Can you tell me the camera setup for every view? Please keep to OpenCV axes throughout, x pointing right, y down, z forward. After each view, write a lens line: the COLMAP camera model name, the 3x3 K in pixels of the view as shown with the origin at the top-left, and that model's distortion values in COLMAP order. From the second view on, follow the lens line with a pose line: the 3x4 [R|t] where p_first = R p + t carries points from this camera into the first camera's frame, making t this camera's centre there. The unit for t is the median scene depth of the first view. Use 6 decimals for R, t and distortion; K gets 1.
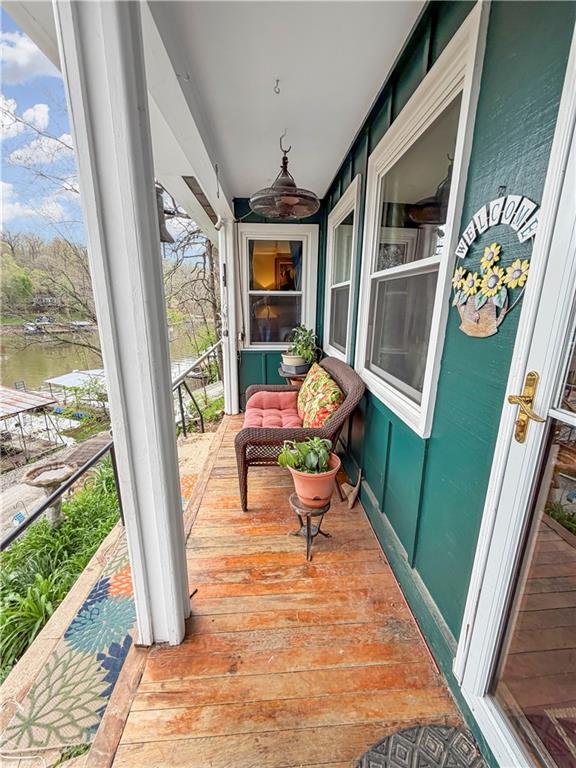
lens RADIAL K [[310.1, 0, 288.0], [0, 310.1, 384.0], [0, 0, 1]] dist [-0.001305, 0.000073]
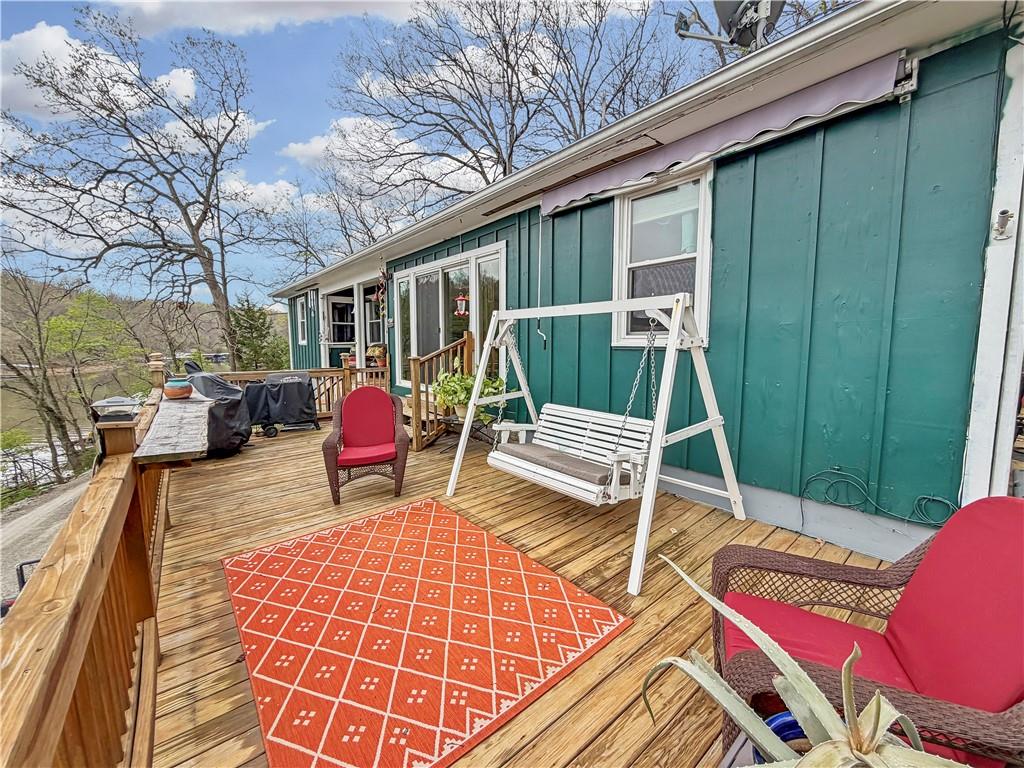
lens RADIAL K [[400.9, 0, 505.5], [0, 400.9, 384.7], [0, 0, 1]] dist [-0.000769, -0.000129]
pose [[0.807723, -0.068360, 0.585586, -2.080562], [0.155108, 0.982904, -0.099206, 1.585986], [-0.568793, 0.170960, 0.804517, -4.988089]]
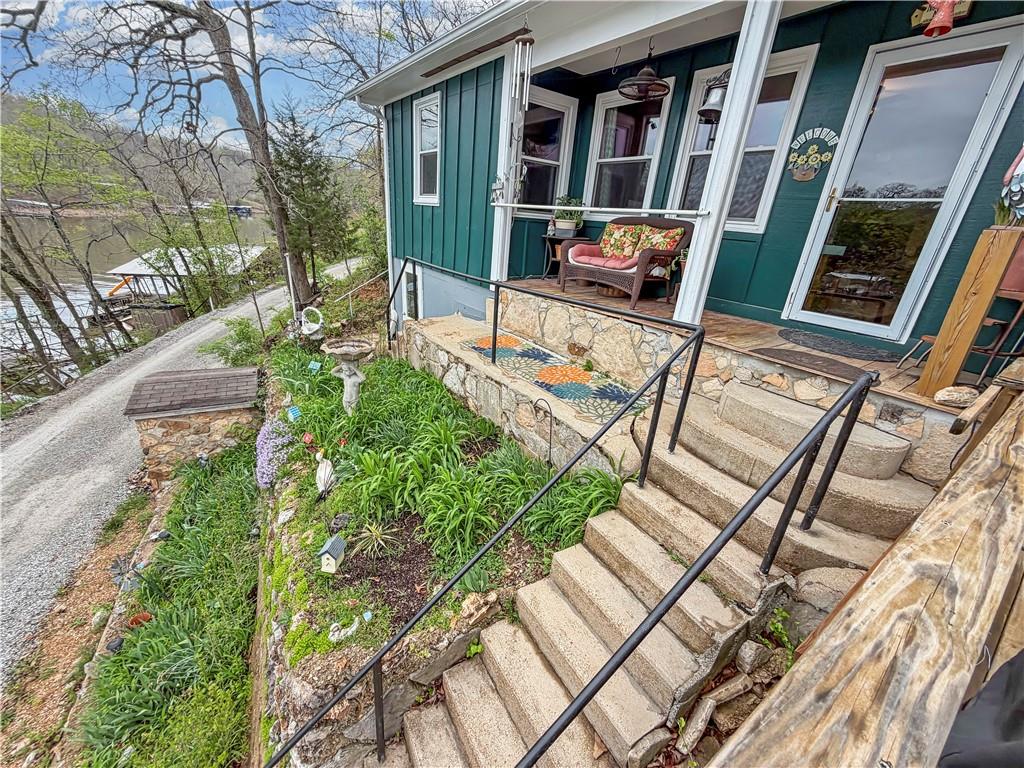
lens RADIAL K [[410.6, 0, 508.8], [0, 410.6, 385.7], [0, 0, 1]] dist [-0.001452, 0.000003]
pose [[0.847168, -0.145158, 0.511113, -2.295383], [0.062944, 0.982602, 0.174733, 0.511778], [-0.527584, -0.115857, 0.841565, -0.542719]]
